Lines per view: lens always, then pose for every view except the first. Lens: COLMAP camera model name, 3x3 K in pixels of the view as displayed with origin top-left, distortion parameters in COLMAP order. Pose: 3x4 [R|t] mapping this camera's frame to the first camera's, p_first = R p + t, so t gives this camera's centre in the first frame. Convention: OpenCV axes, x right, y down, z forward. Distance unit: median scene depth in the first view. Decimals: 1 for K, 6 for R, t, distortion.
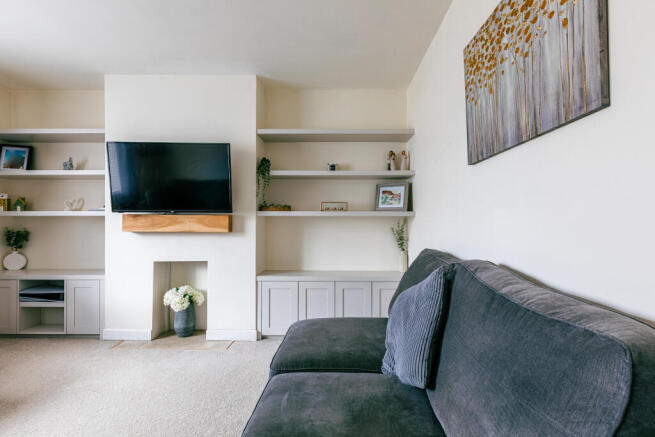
lens RADIAL K [[295.8, 0, 328.6], [0, 295.8, 217.5], [0, 0, 1]] dist [0.004160, -0.000110]
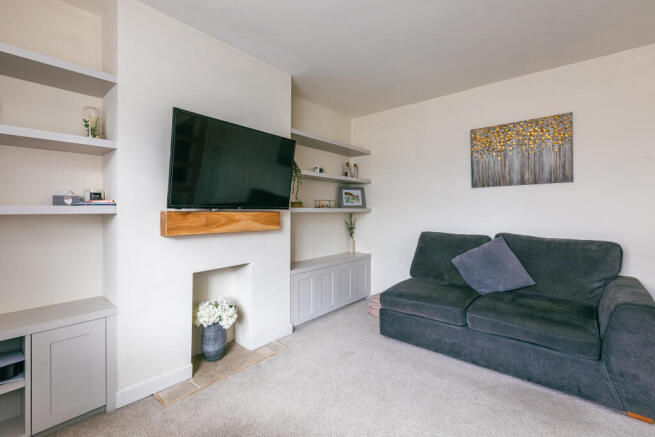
lens RADIAL K [[295.8, 0, 311.5], [0, 295.8, 210.1], [0, 0, 1]] dist [0.004160, -0.000110]
pose [[0.656760, -0.000372, 0.754100, -0.953324], [0.001287, 0.999999, -0.000627, -0.011782], [-0.754099, 0.001382, 0.656760, 0.267084]]
